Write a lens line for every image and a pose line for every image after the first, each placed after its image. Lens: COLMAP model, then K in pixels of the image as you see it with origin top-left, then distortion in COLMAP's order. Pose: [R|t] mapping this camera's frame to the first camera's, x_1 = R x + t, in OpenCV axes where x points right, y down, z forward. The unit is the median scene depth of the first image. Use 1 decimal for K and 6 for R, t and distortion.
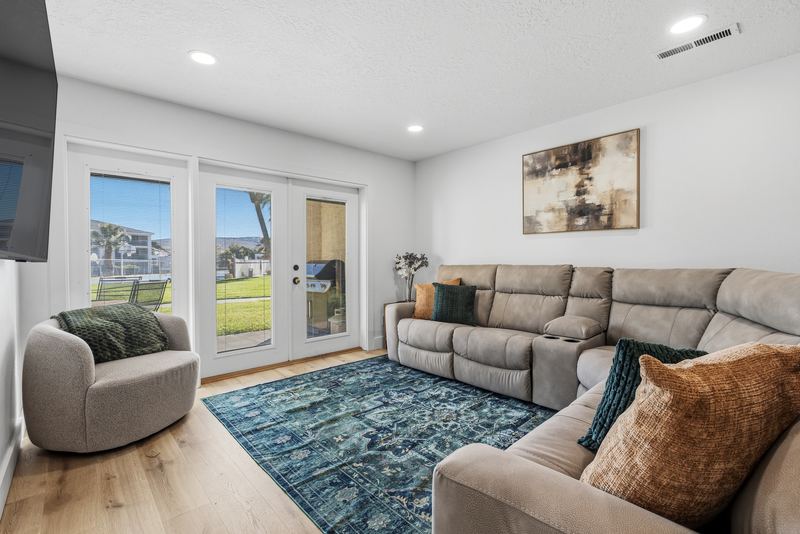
lens RADIAL K [[361.6, 0, 398.7], [0, 361.6, 267.8], [0, 0, 1]] dist [-0.017534, -0.000103]
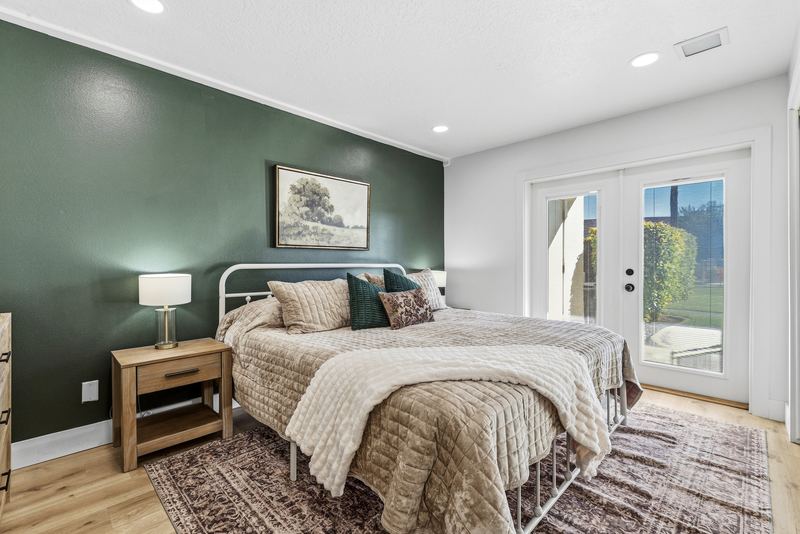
lens RADIAL K [[361.6, 0, 397.7], [0, 361.6, 267.9], [0, 0, 1]] dist [-0.017534, -0.000103]
pose [[0.056838, 0.002657, -0.998380, 0.529829], [-0.010889, 0.999939, 0.002042, -0.005554], [0.998324, 0.010755, 0.056864, 0.404788]]
